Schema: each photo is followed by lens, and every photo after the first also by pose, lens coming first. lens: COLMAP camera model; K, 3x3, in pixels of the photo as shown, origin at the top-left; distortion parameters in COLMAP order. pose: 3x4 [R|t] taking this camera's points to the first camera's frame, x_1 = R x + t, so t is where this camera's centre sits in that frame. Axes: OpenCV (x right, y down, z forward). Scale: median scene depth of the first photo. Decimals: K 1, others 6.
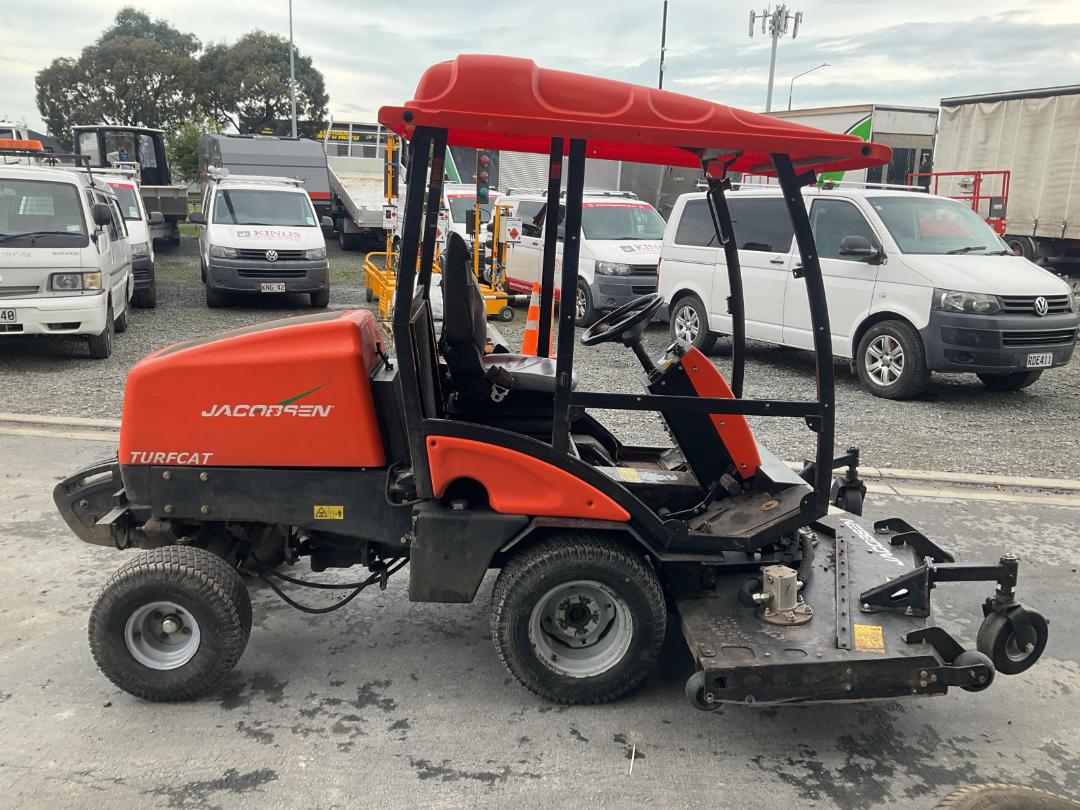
lens RADIAL K [[892.9, 0, 538.9], [0, 892.9, 401.9], [0, 0, 1]] dist [0.064030, -0.107910]
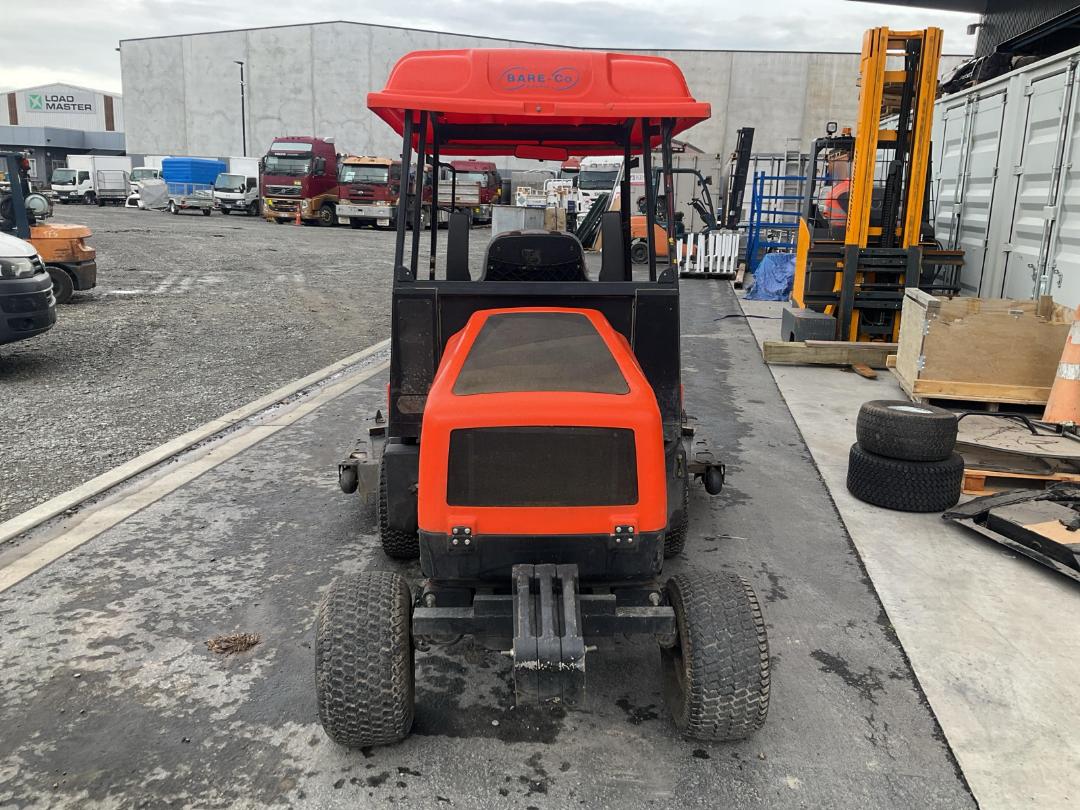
lens RADIAL K [[892.9, 0, 535.2], [0, 892.9, 402.5], [0, 0, 1]] dist [0.064030, -0.107910]
pose [[0.032395, -0.263783, 0.964038, -1.037225], [0.205678, 0.945659, 0.251842, -0.223232], [-0.978083, 0.190123, 0.084889, 0.886312]]
